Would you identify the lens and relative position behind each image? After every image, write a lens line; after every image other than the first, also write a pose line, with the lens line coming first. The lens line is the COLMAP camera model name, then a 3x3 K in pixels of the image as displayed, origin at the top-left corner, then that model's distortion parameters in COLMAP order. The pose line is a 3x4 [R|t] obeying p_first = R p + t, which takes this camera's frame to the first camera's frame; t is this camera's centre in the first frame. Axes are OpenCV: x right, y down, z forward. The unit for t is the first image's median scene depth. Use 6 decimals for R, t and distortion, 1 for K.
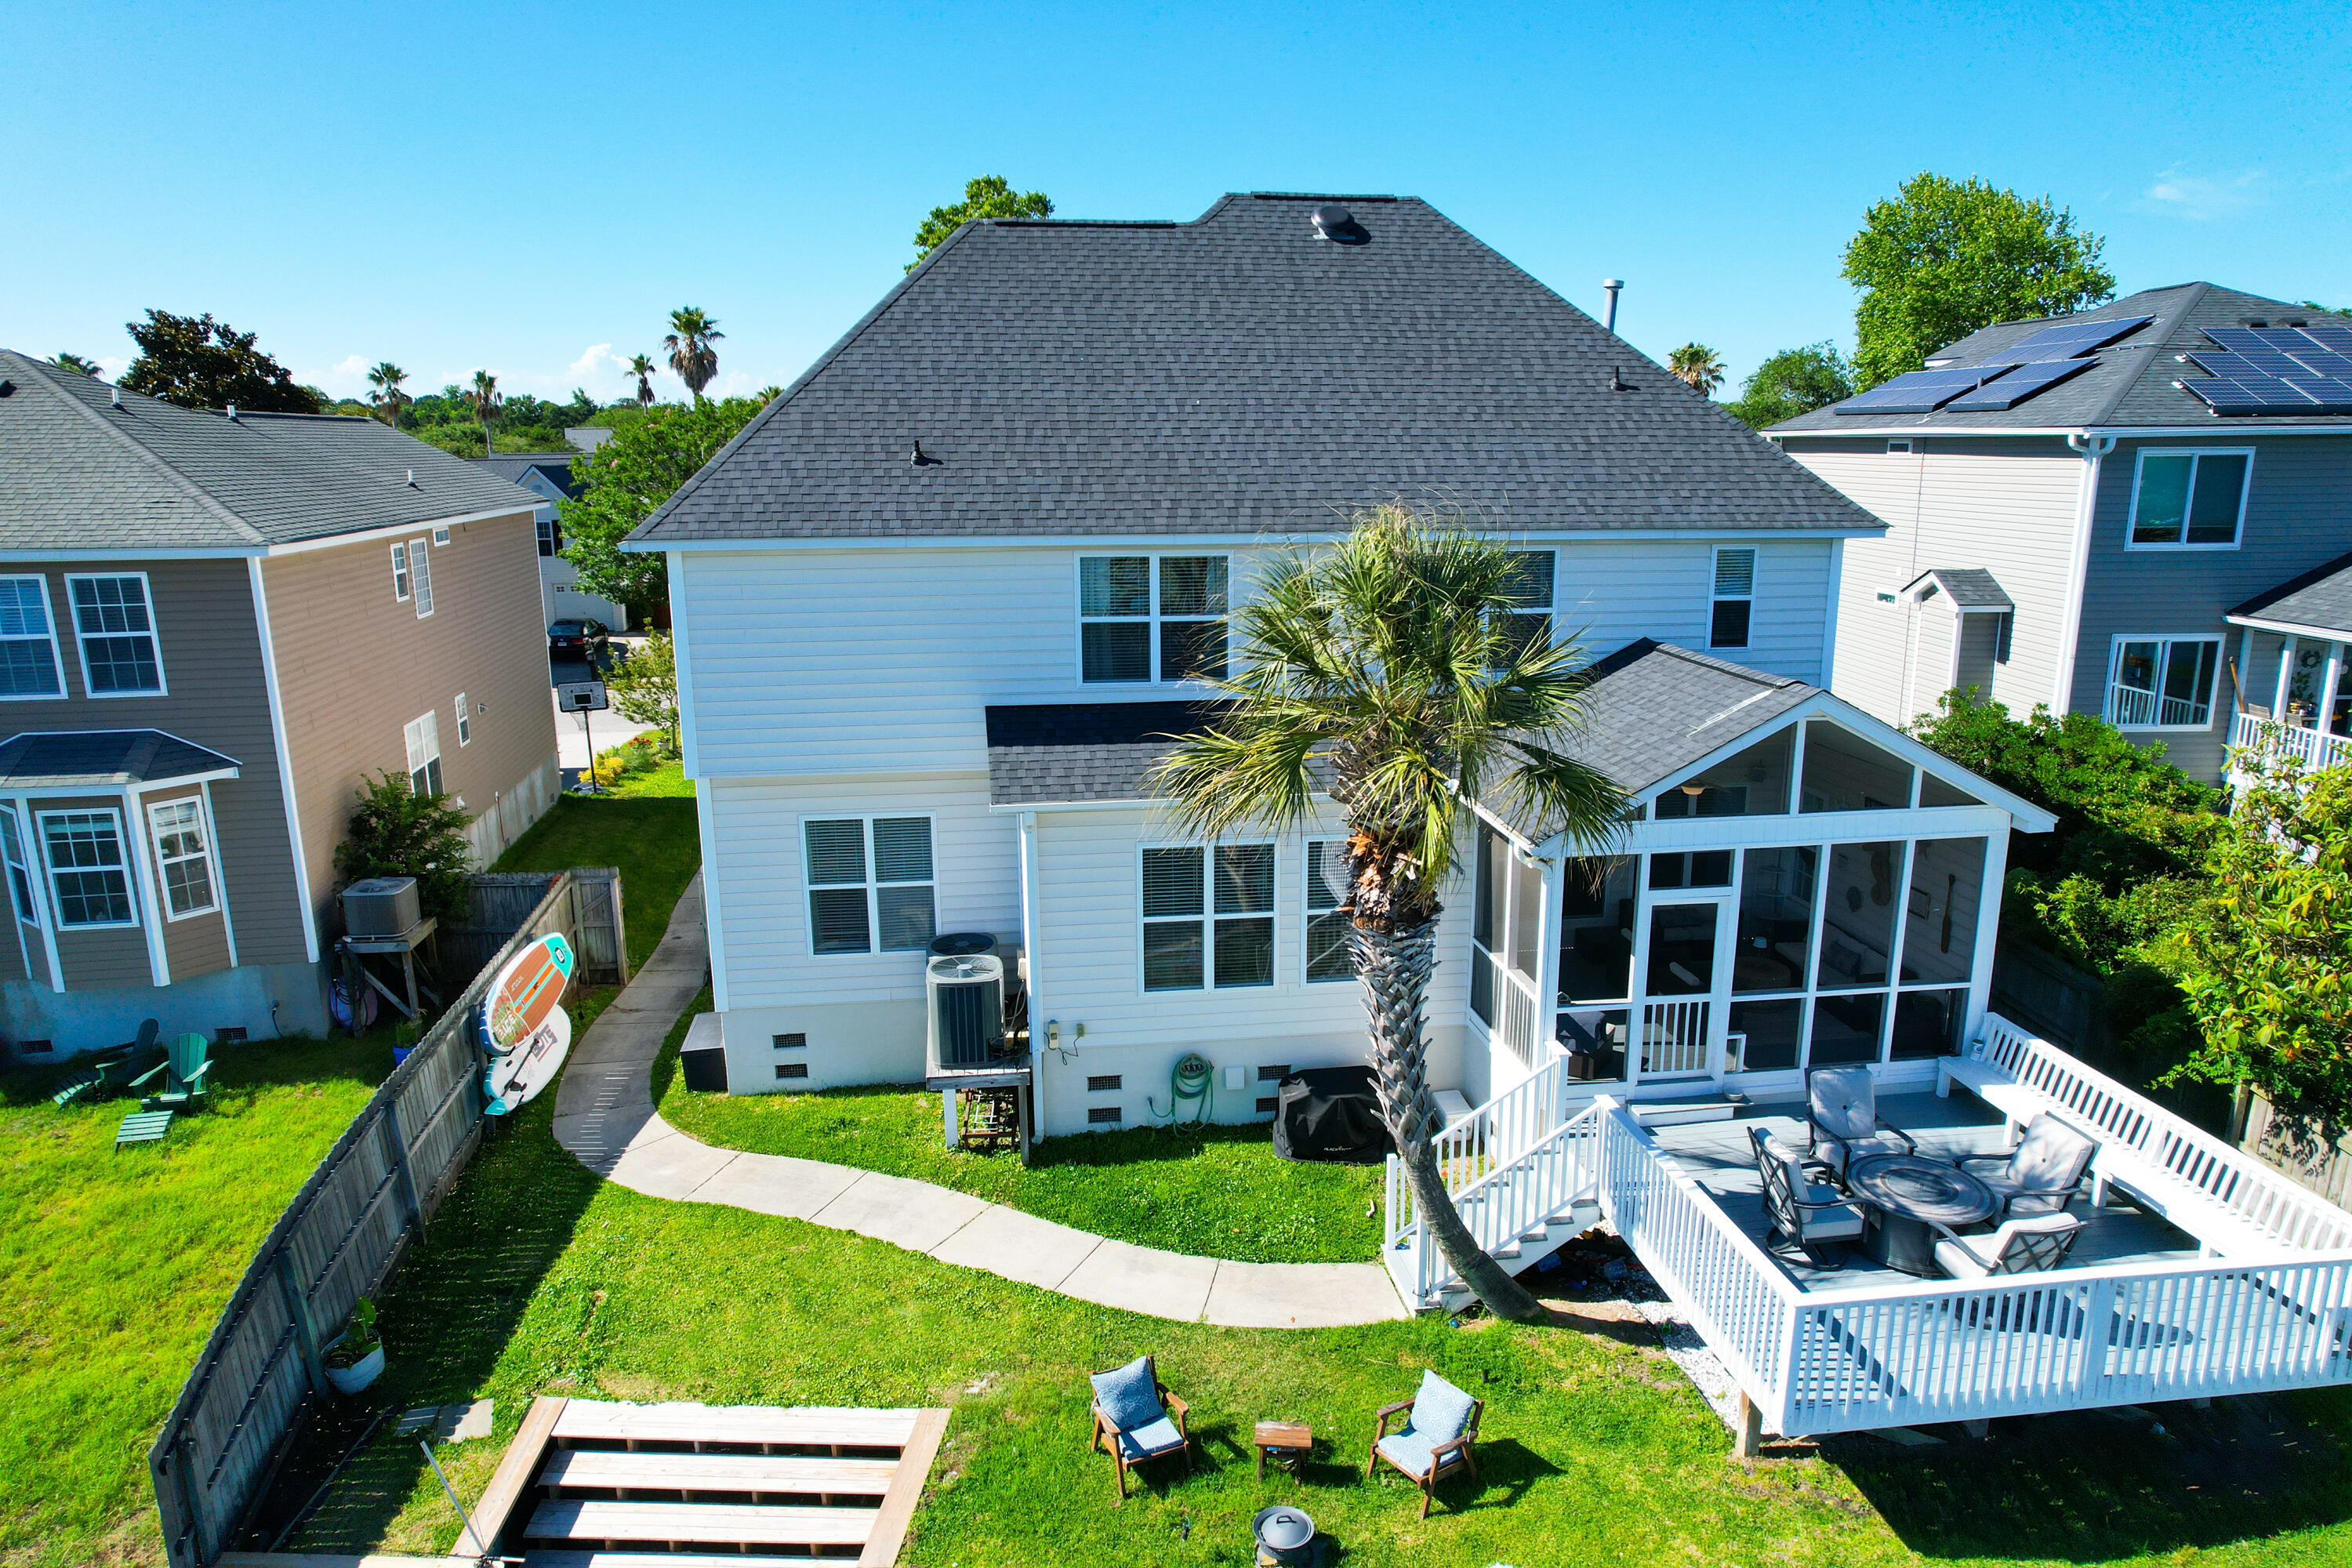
lens RADIAL K [[1507.7, 0, 1168.1], [0, 1507.7, 735.1], [0, 0, 1]] dist [-0.078681, 0.063808]
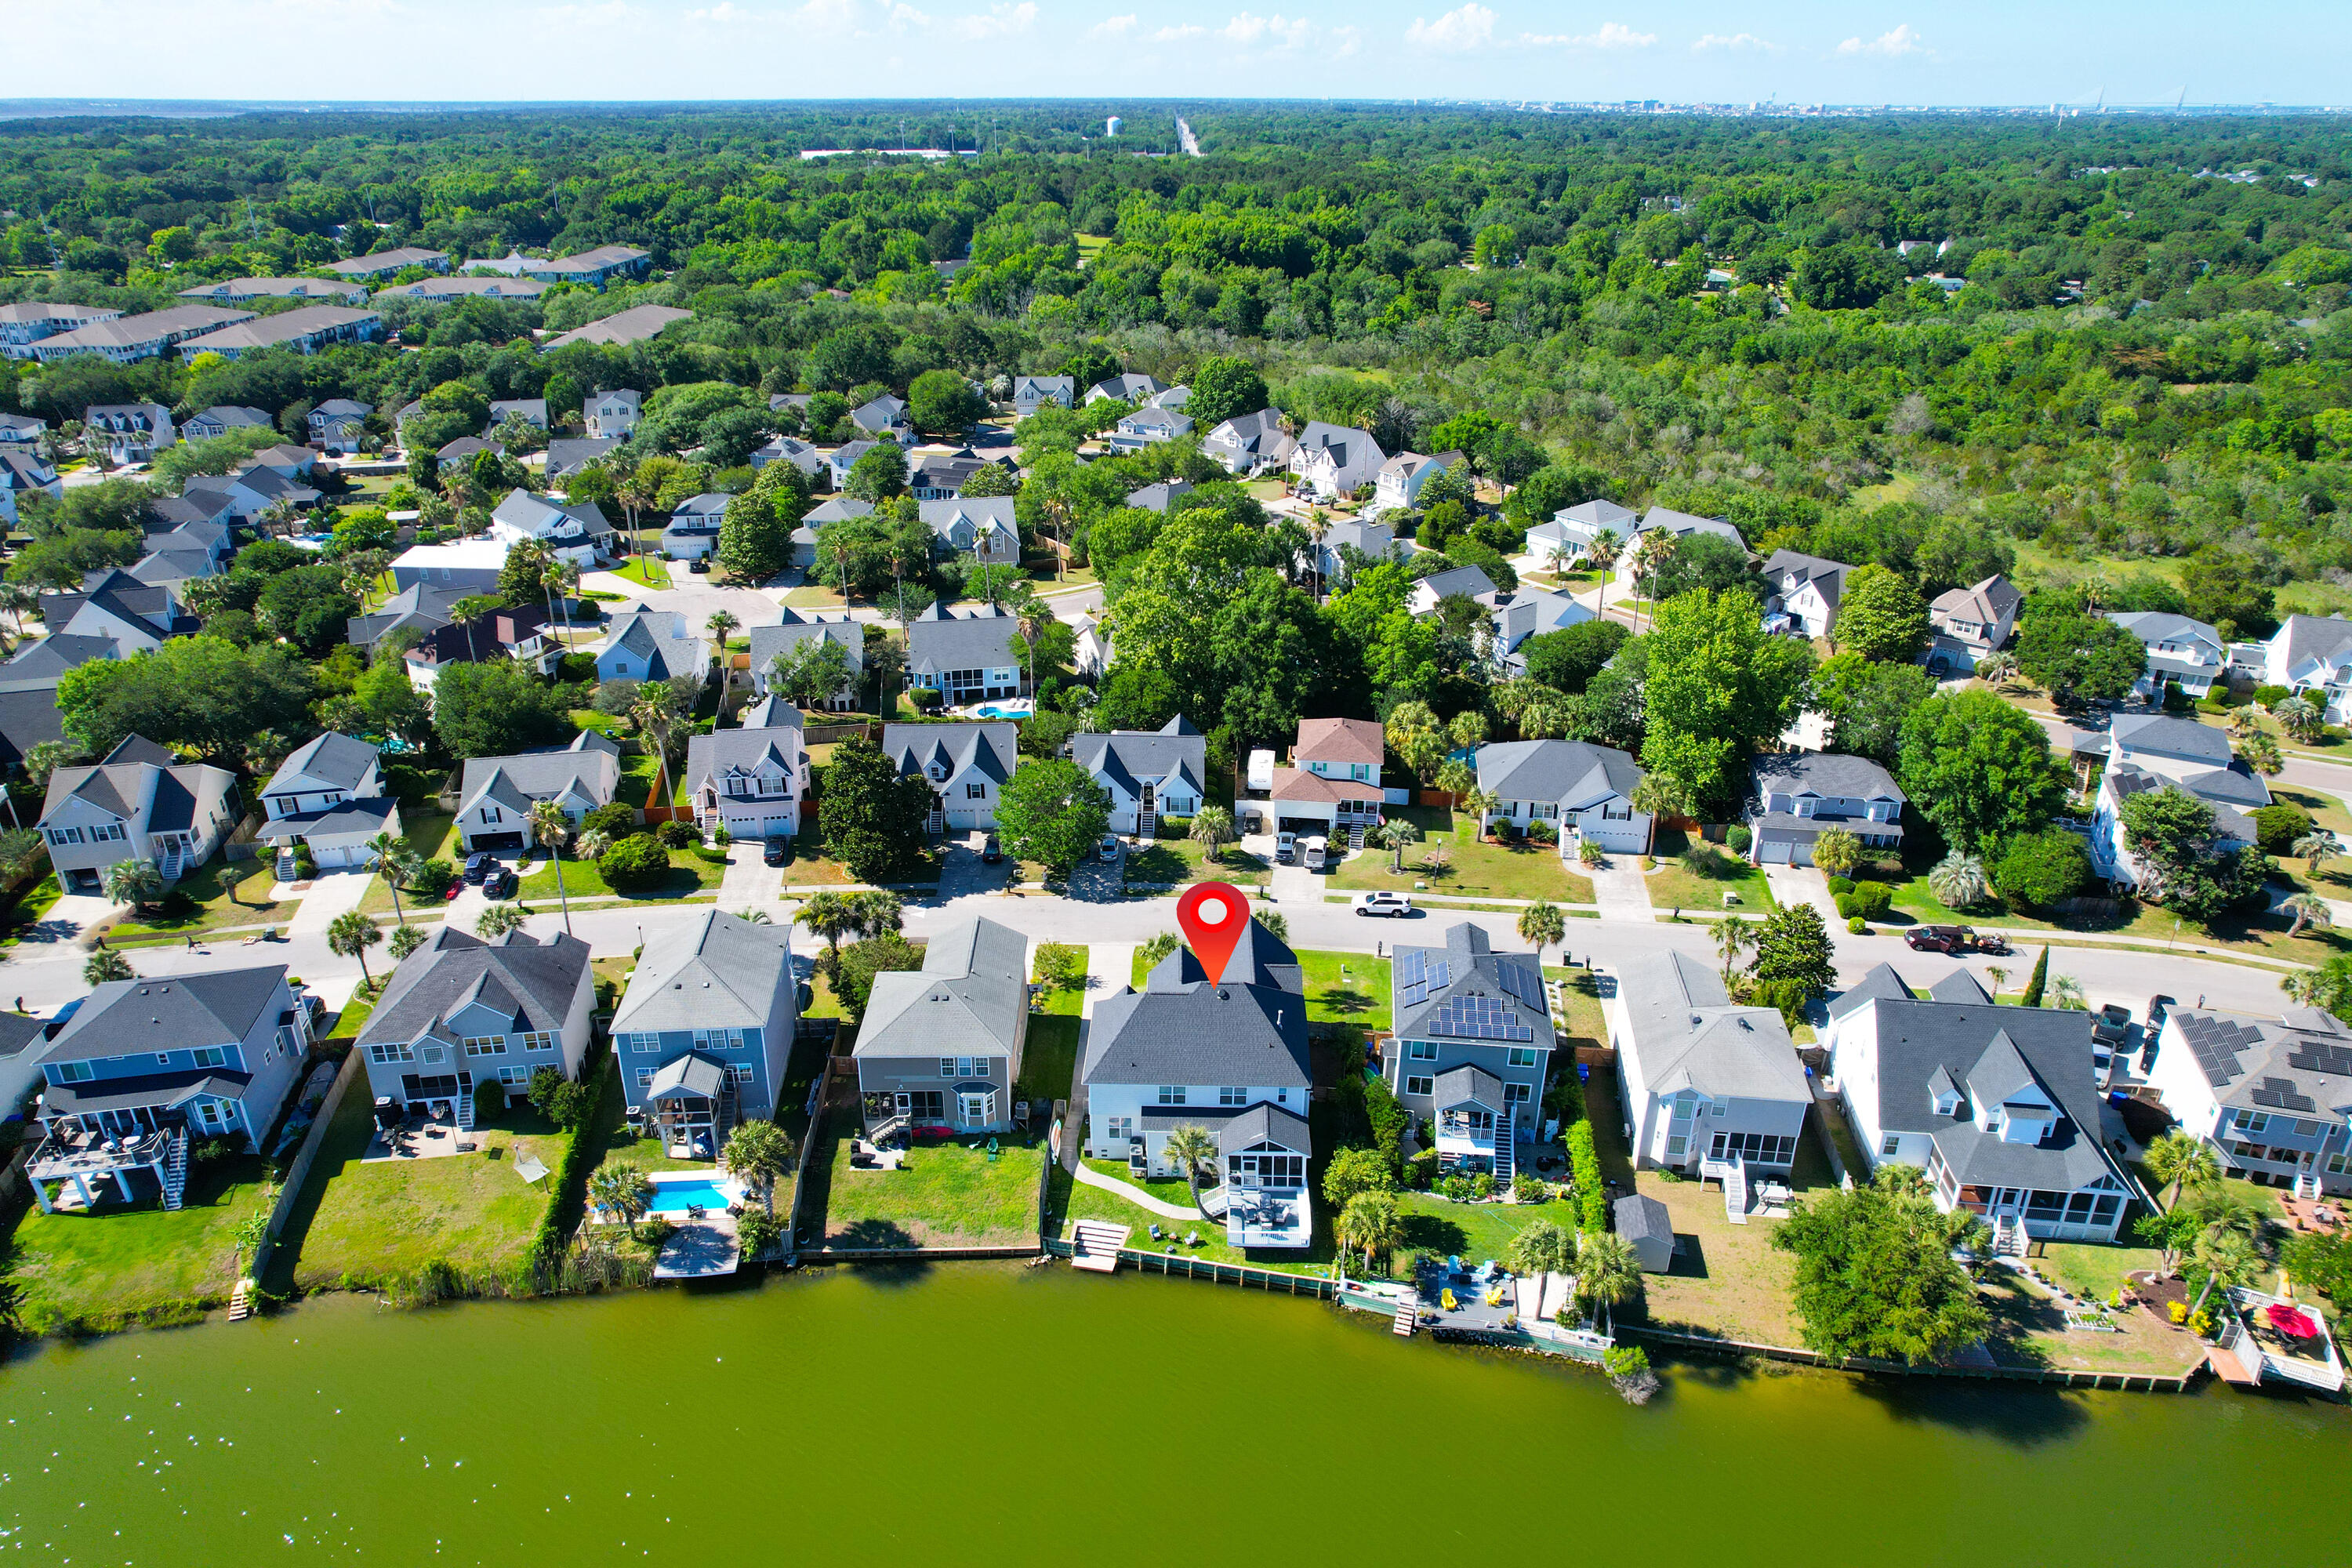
lens RADIAL K [[1511.3, 0, 1173.5], [0, 1511.3, 731.8], [0, 0, 1]] dist [-0.082457, 0.068534]
pose [[0.987109, 0.066886, -0.145402, 0.718449], [-0.034828, 0.976485, 0.212753, -2.585632], [0.156214, -0.204946, 0.966227, -4.130611]]
